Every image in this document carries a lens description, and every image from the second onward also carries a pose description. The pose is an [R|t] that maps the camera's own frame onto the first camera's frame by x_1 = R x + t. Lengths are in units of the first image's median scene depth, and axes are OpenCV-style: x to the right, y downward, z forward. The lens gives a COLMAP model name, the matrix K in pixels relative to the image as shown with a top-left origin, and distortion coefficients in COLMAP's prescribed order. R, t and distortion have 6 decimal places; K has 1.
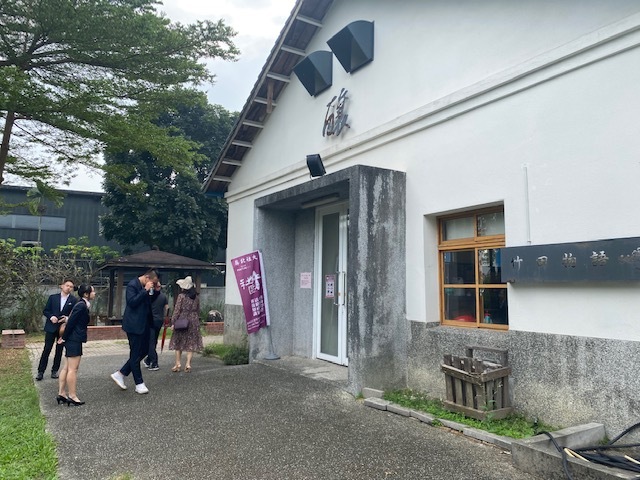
lens RADIAL K [[517.3, 0, 320.0], [0, 517.3, 240.0], [0, 0, 1]] dist [0.055678, -0.006887]
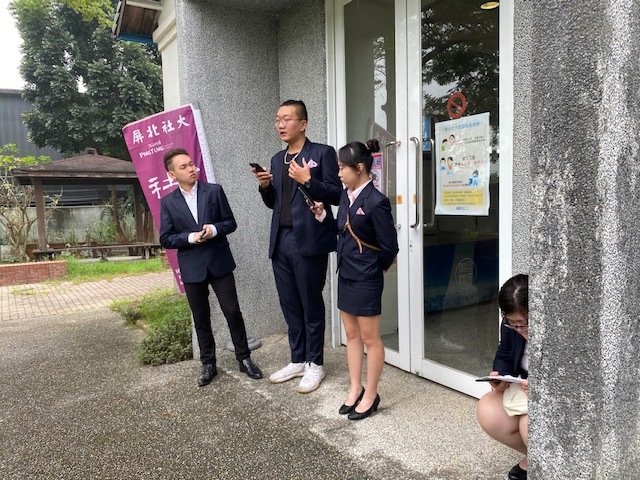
lens RADIAL K [[517.3, 0, 320.0], [0, 517.3, 240.0], [0, 0, 1]] dist [0.055678, -0.006887]
pose [[0.998776, -0.048741, 0.008371, -0.024255], [0.046629, 0.984521, 0.168951, 0.060877], [-0.016477, -0.168354, 0.985589, 0.556300]]
